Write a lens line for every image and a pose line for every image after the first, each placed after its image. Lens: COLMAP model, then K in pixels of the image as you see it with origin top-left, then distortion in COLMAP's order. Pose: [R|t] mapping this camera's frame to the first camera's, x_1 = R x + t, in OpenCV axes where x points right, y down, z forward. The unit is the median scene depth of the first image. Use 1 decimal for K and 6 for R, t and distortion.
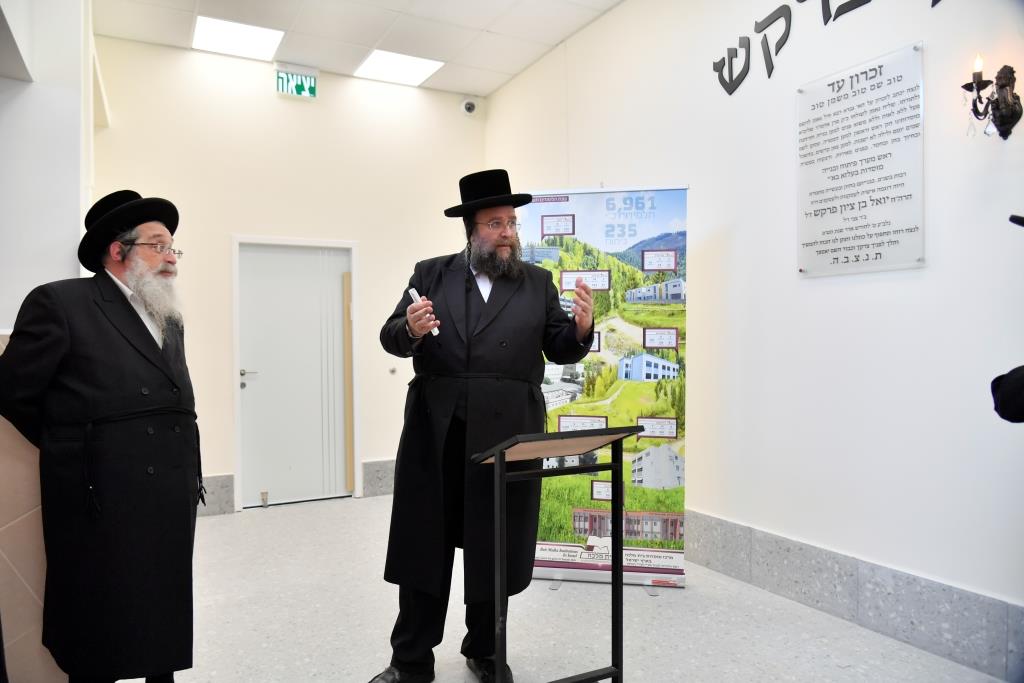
lens RADIAL K [[710.7, 0, 498.7], [0, 710.7, 349.1], [0, 0, 1]] dist [-0.032967, 0.006546]
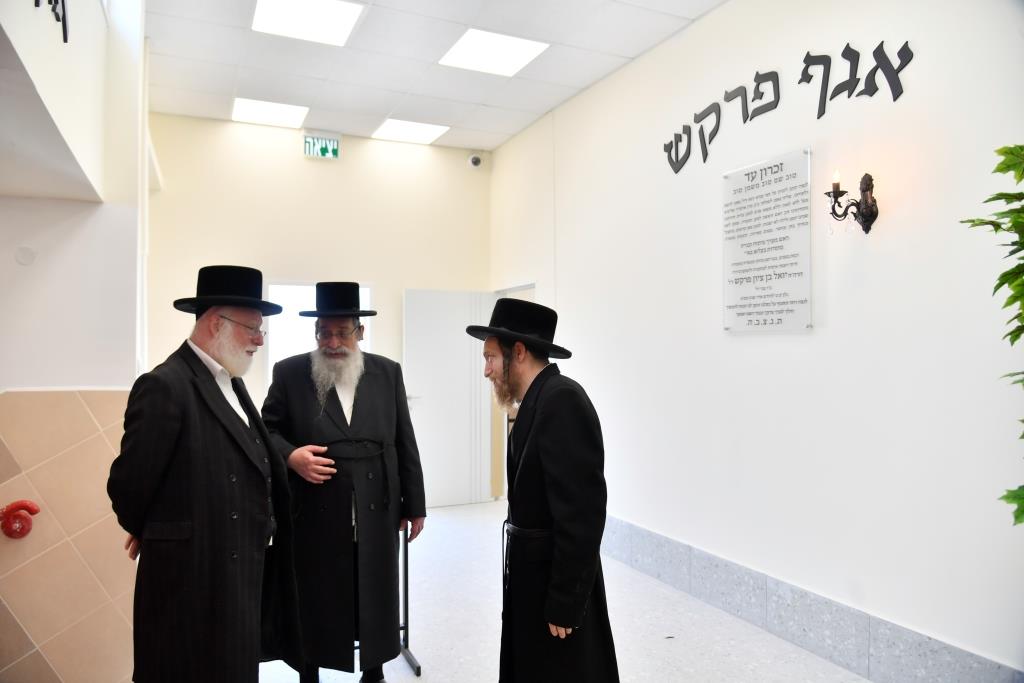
lens RADIAL K [[712.3, 0, 503.9], [0, 712.3, 341.1], [0, 0, 1]] dist [-0.038102, 0.001479]
pose [[0.998296, 0.007294, -0.057888, 0.132523], [-0.008433, 0.999775, -0.019448, -0.067028], [0.057733, 0.019903, 0.998134, -0.213984]]
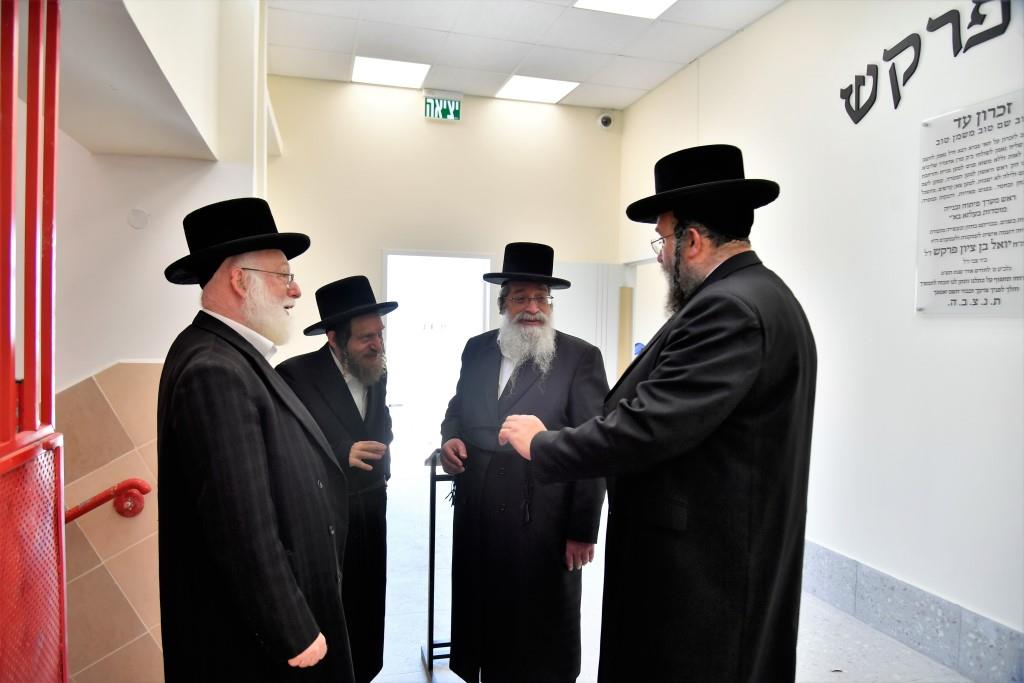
lens RADIAL K [[710.7, 0, 498.7], [0, 710.7, 349.1], [0, 0, 1]] dist [-0.032967, 0.006546]
pose [[0.975926, 0.035788, -0.215147, 0.074704], [-0.029959, 0.999092, 0.030298, -0.070903], [0.216036, -0.023123, 0.976112, -0.084180]]
